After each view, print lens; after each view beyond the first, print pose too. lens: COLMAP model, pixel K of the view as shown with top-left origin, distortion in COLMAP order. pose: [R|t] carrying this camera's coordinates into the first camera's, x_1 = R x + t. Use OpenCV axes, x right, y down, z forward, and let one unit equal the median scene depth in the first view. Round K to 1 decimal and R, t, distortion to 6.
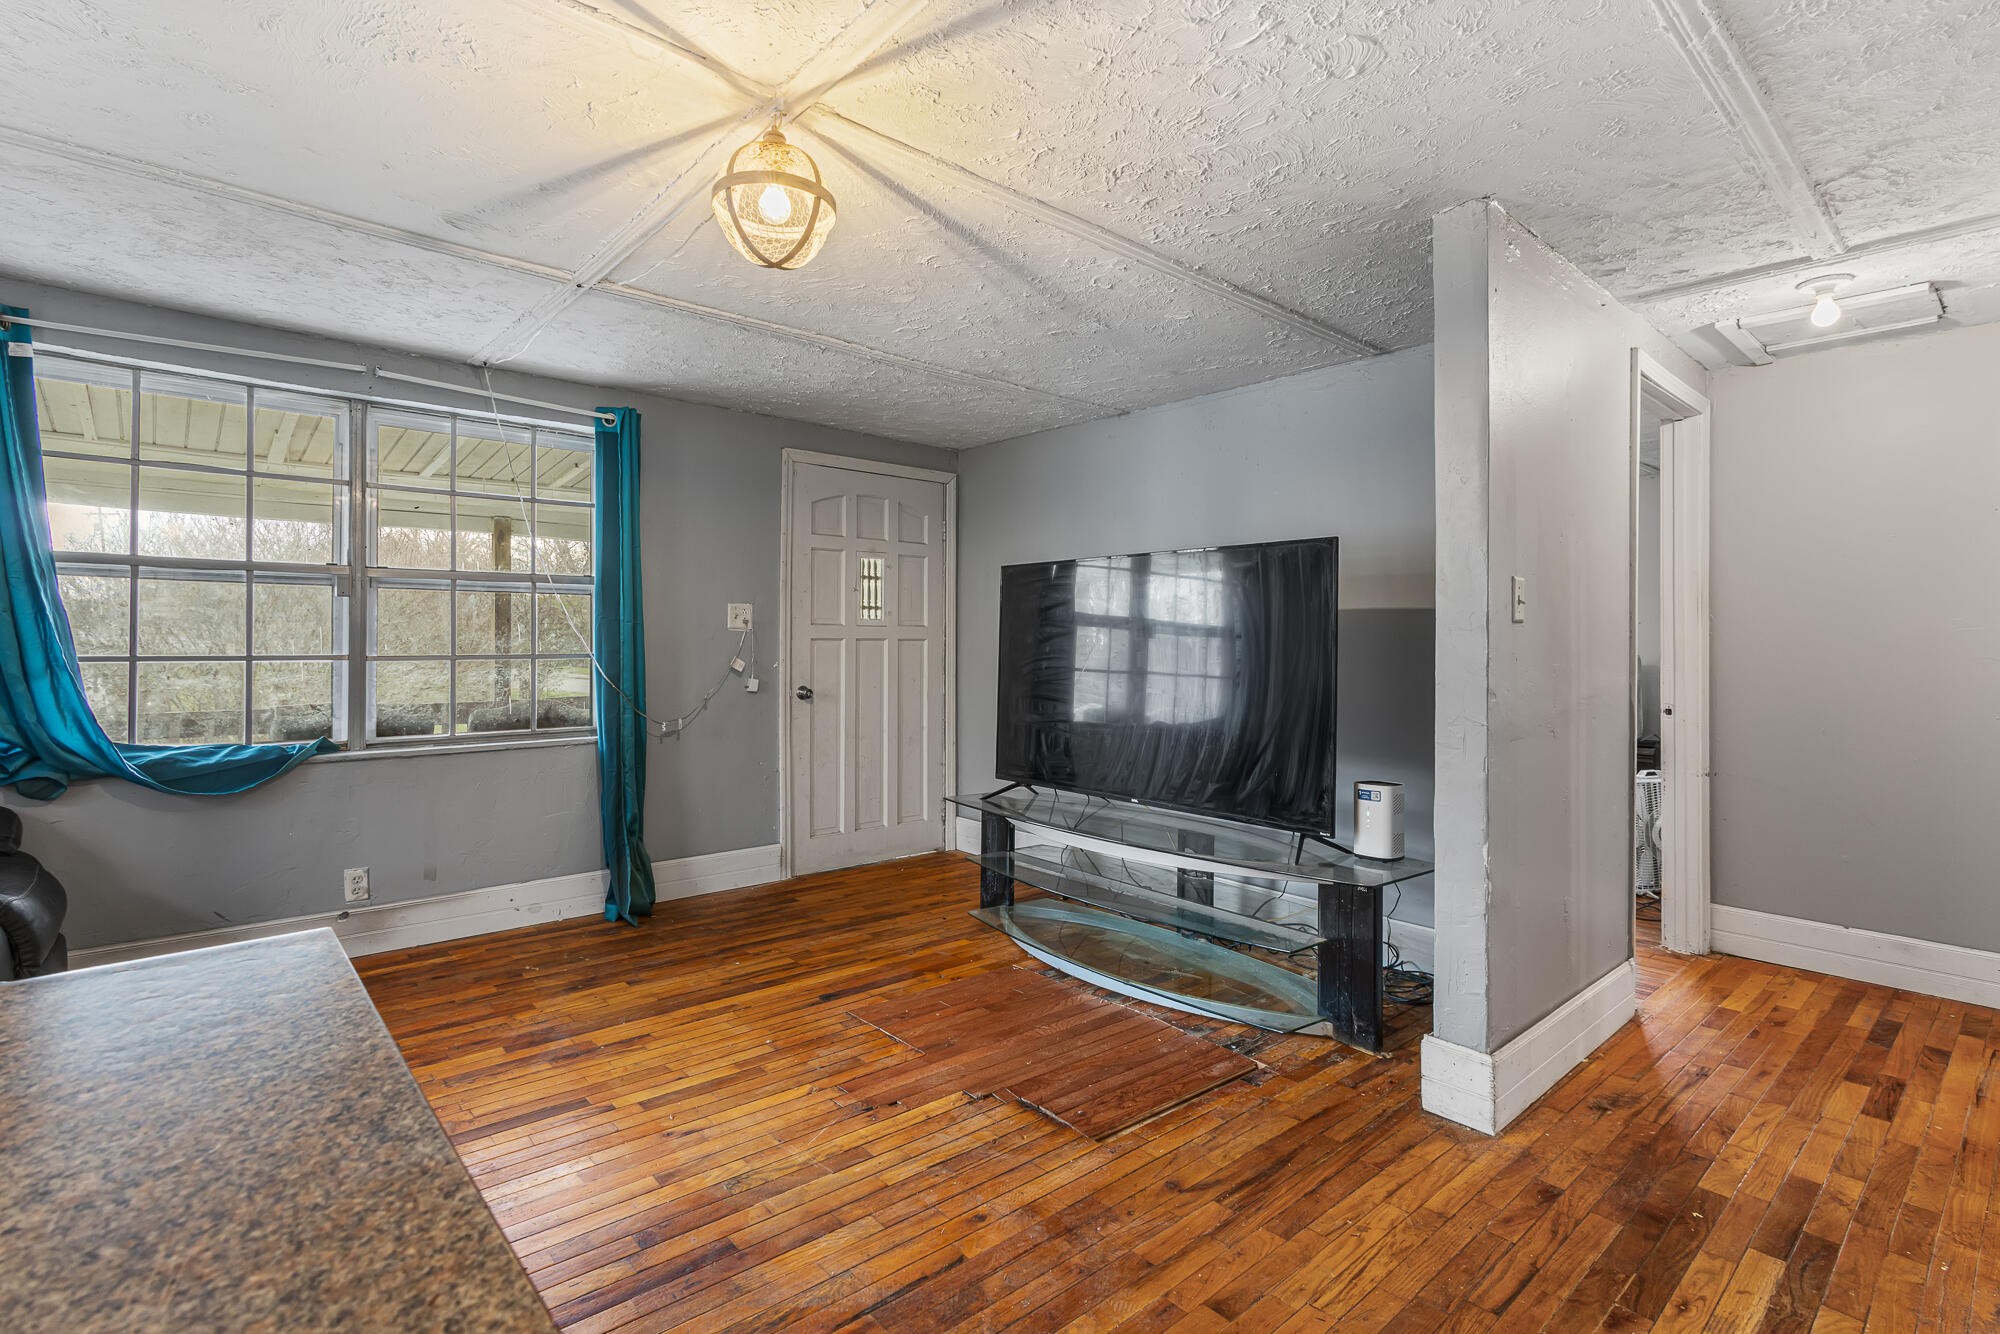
lens RADIAL K [[949.2, 0, 1020.0], [0, 949.2, 635.7], [0, 0, 1]] dist [0.003636, 0.000662]
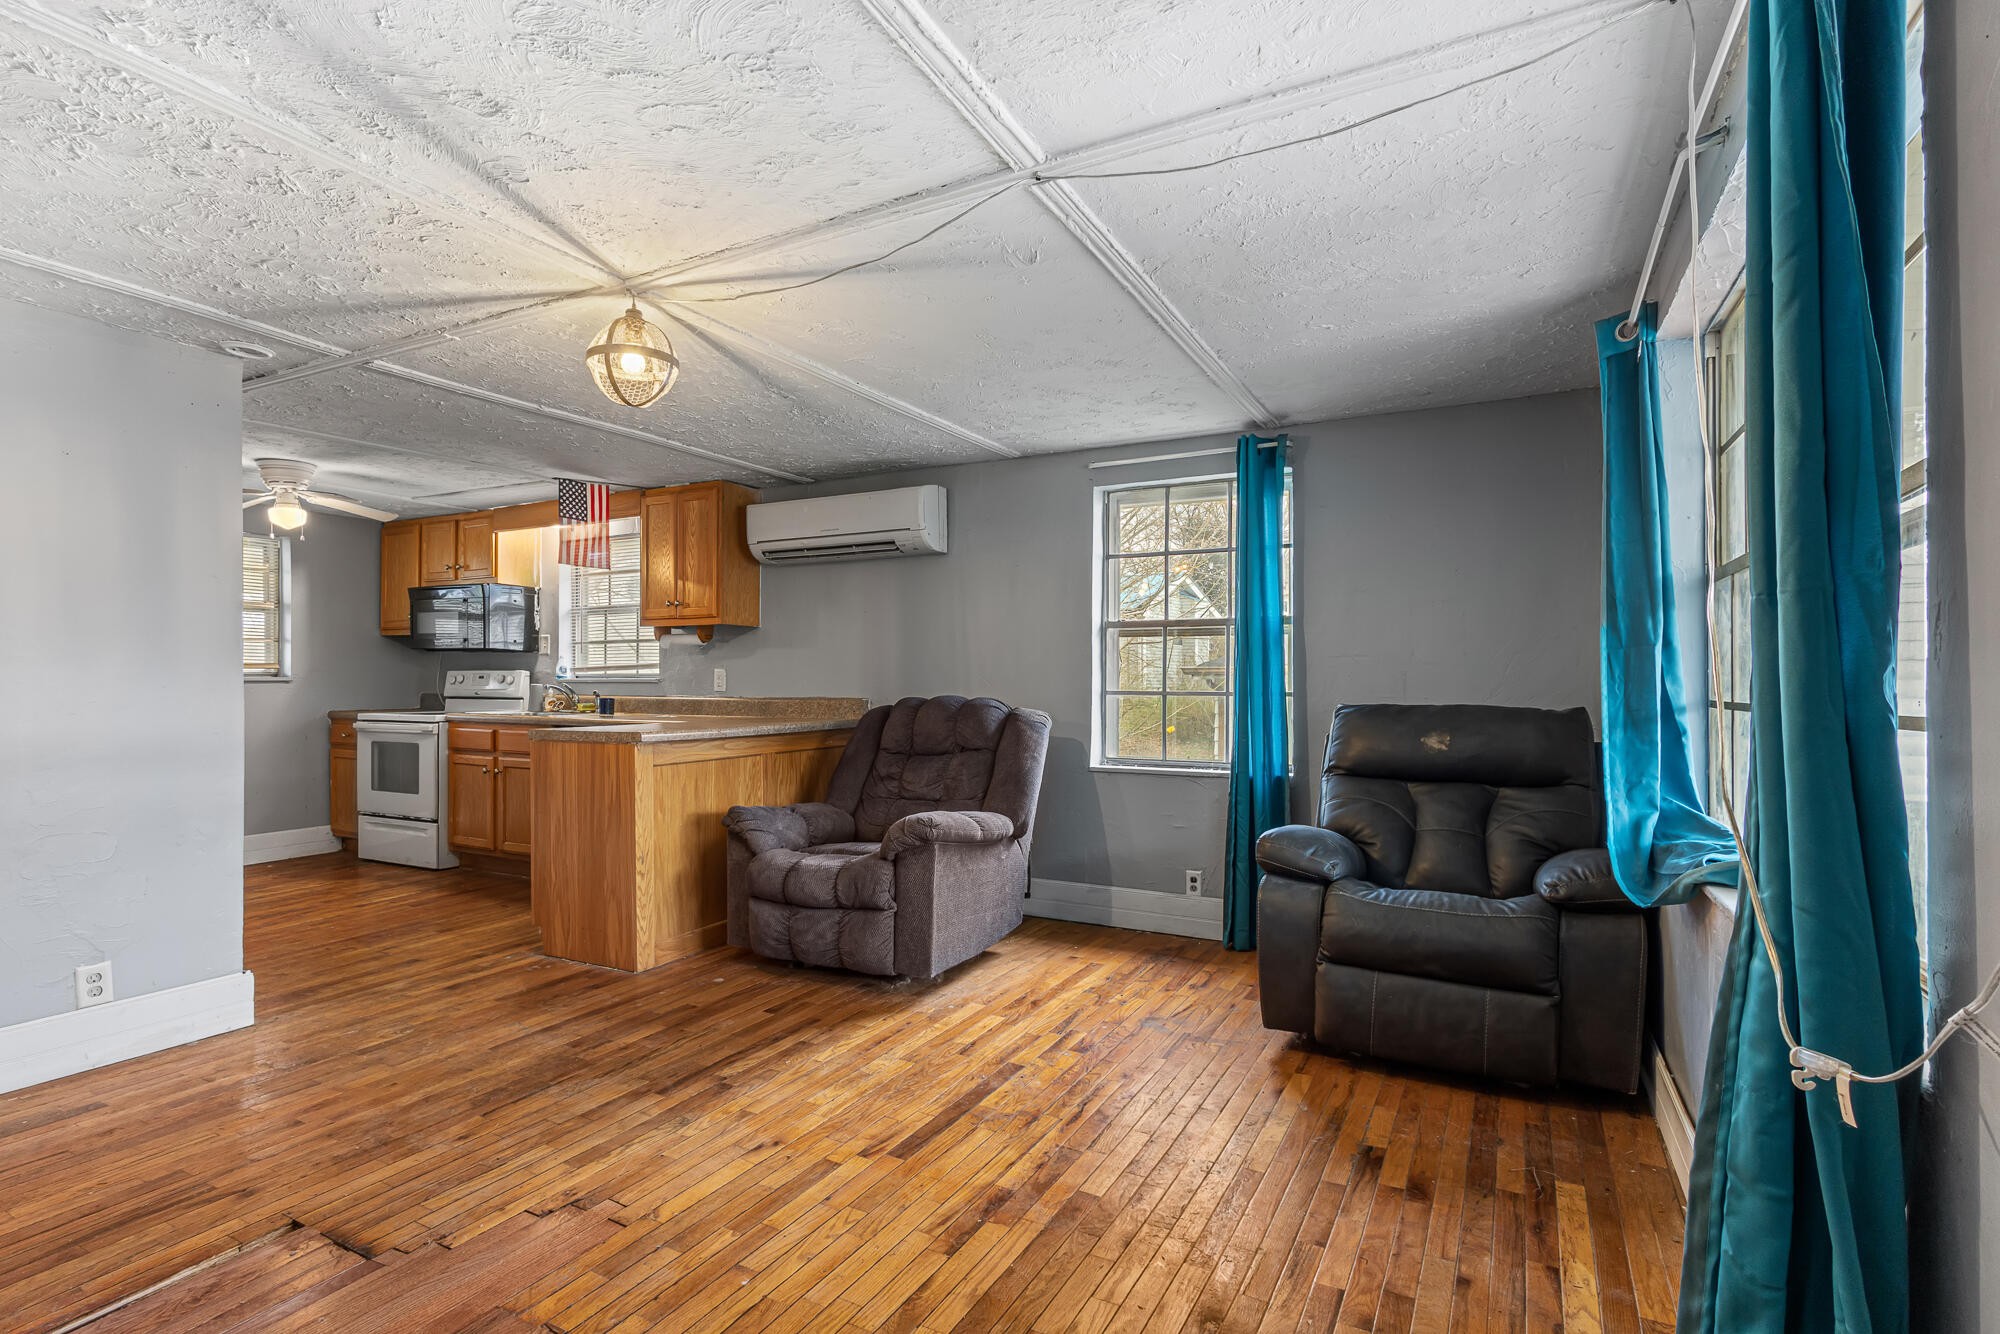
lens RADIAL K [[949.2, 0, 983.0], [0, 949.2, 681.7], [0, 0, 1]] dist [0.003636, 0.000662]
pose [[-0.944284, -0.001169, -0.329131, -0.193284], [0.000194, 0.999992, -0.004110, 0.011924], [0.329133, -0.003945, -0.944275, 1.688268]]
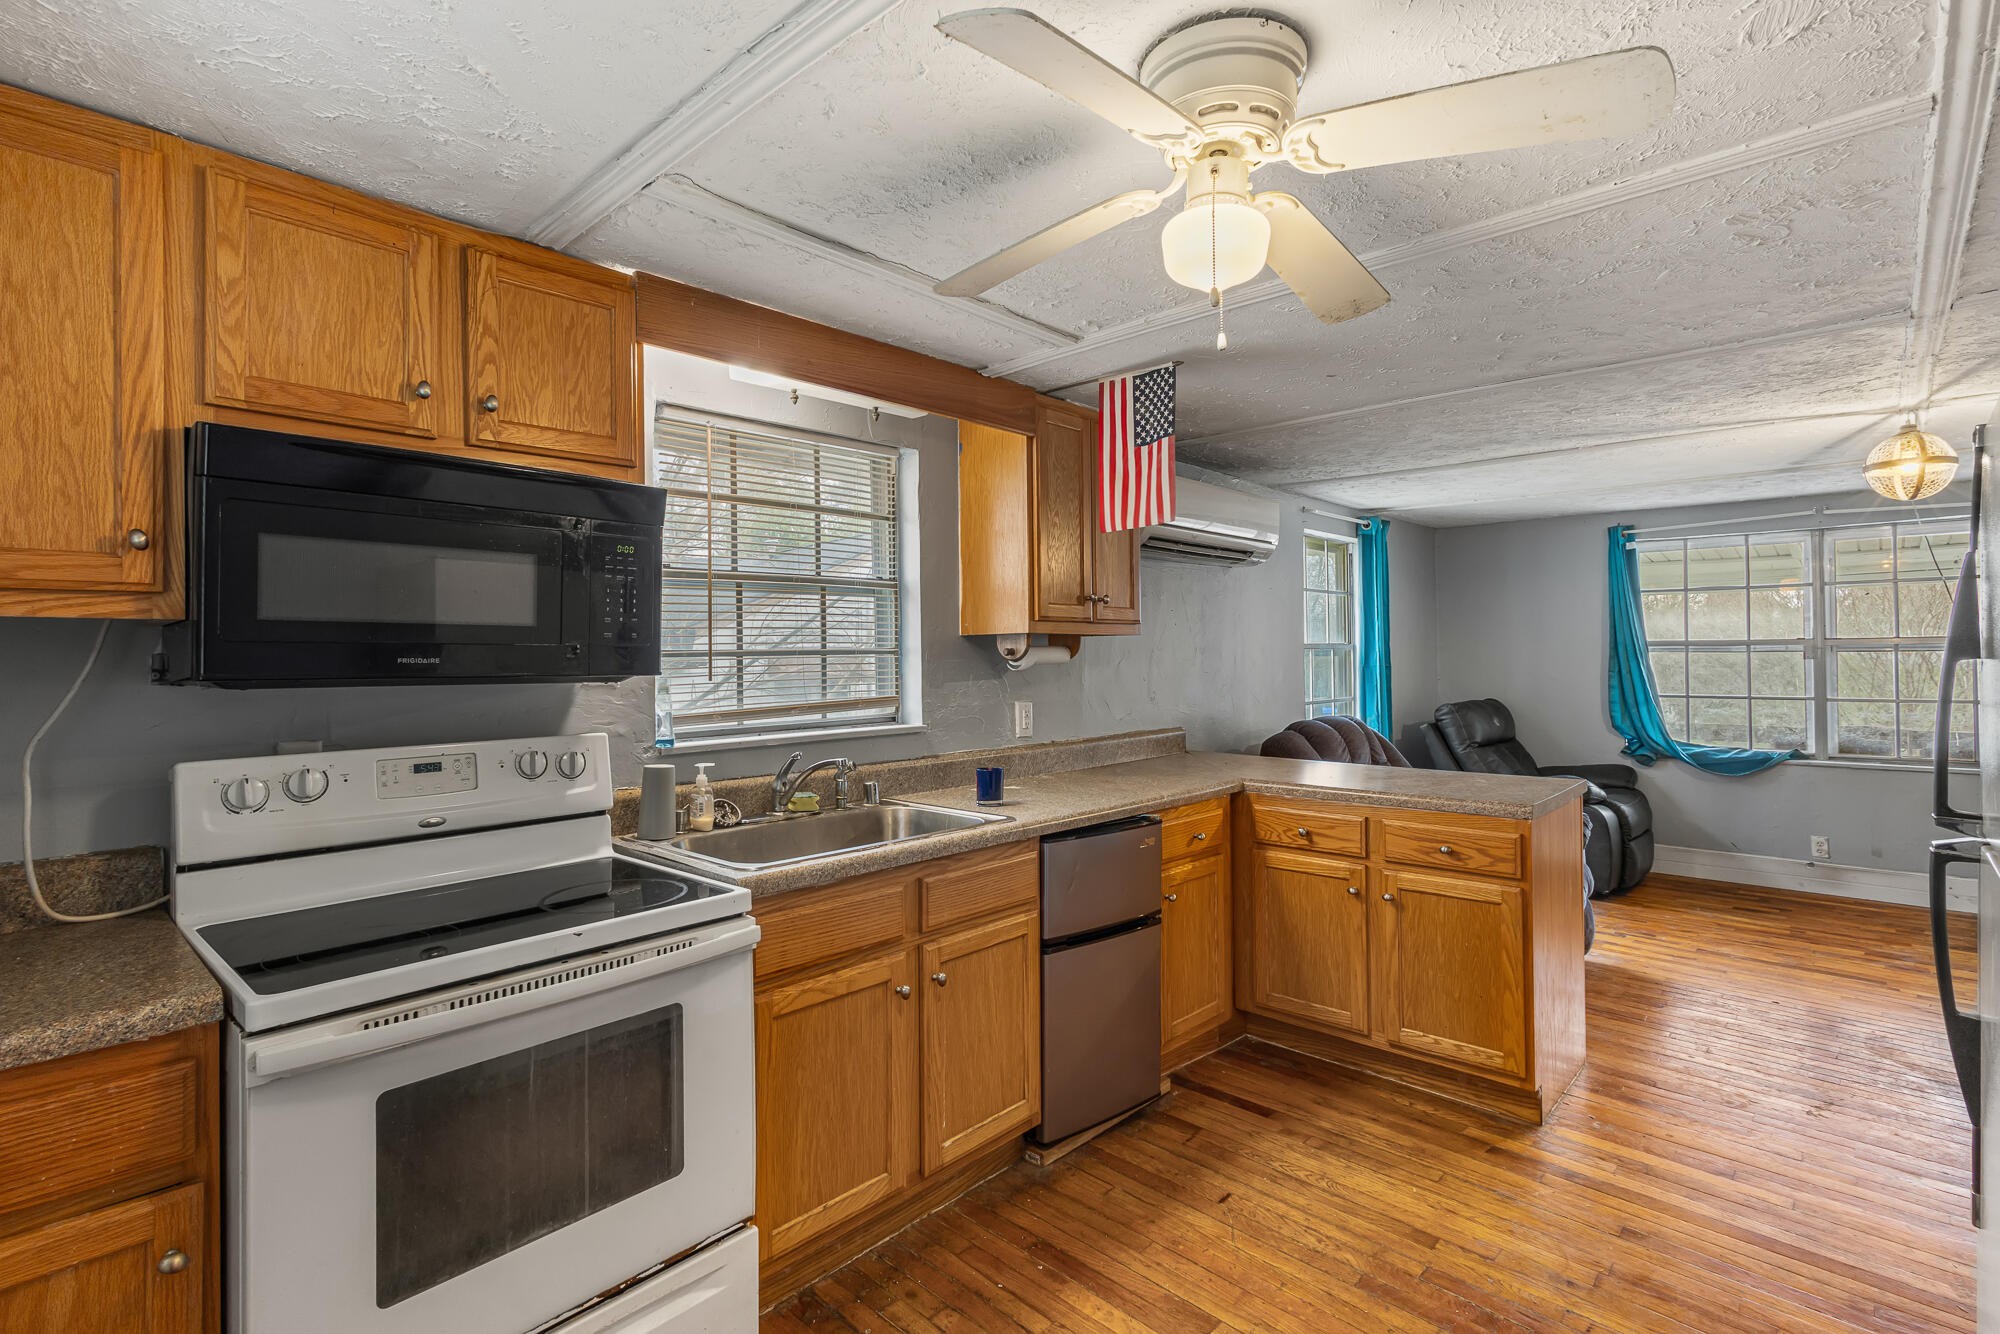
lens RADIAL K [[949.2, 0, 987.7], [0, 949.2, 639.4], [0, 0, 1]] dist [0.003636, 0.000662]
pose [[0.079773, -0.021309, -0.996585, 0.949258], [0.016436, 0.999664, -0.020059, -0.084471], [0.996678, -0.014780, 0.080097, -0.593062]]
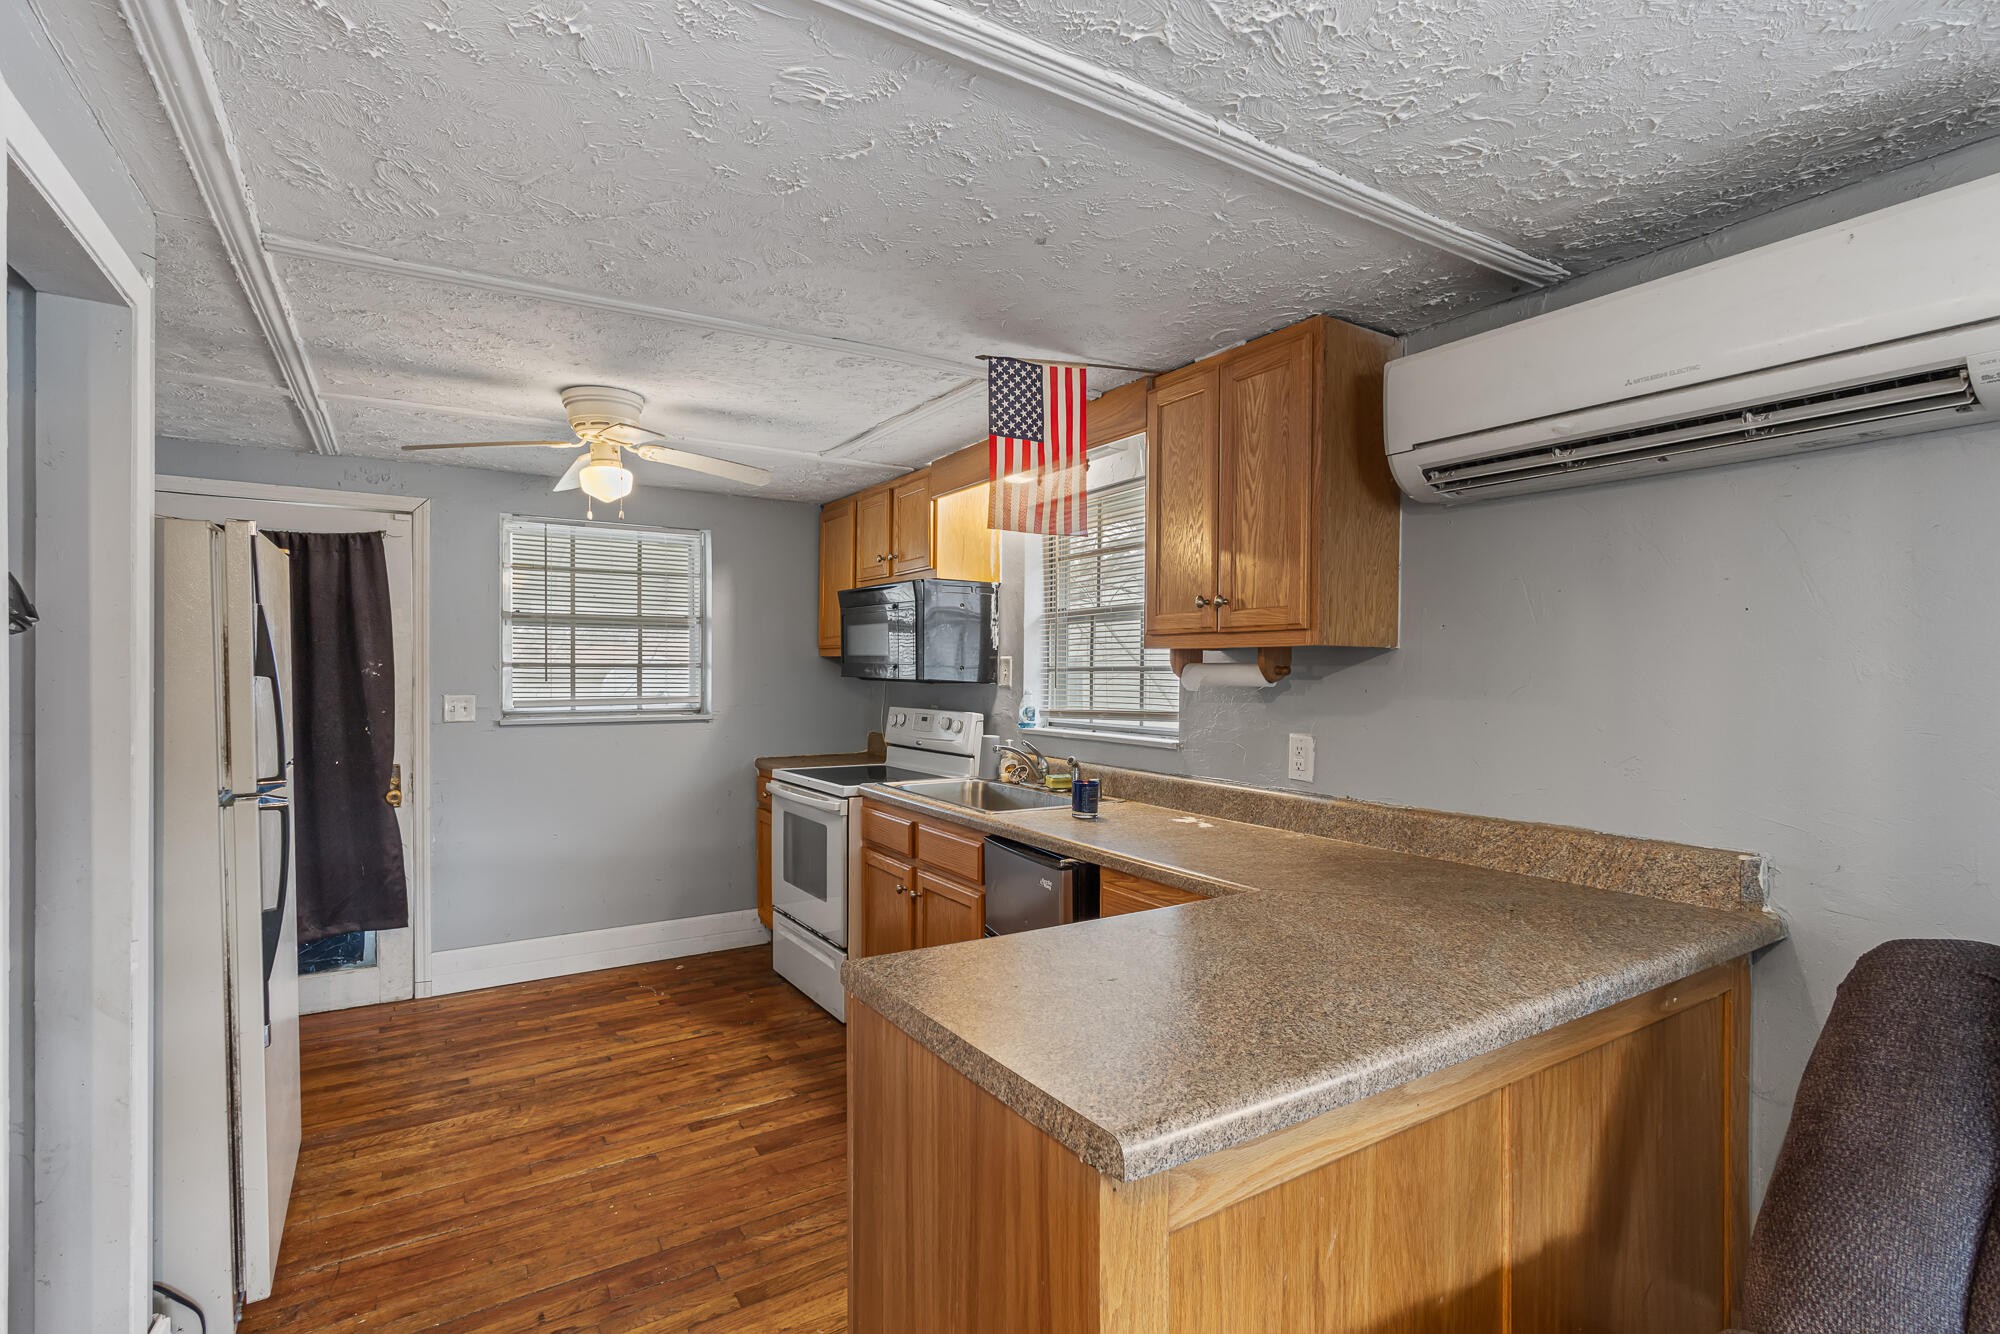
lens RADIAL K [[949.2, 0, 1007.9], [0, 949.2, 675.9], [0, 0, 1]] dist [0.003636, 0.000662]
pose [[-0.986389, -0.006985, 0.164282, -0.192670], [-0.007343, 0.999972, -0.001575, -0.081822], [-0.164266, -0.002760, -0.986412, 0.584001]]
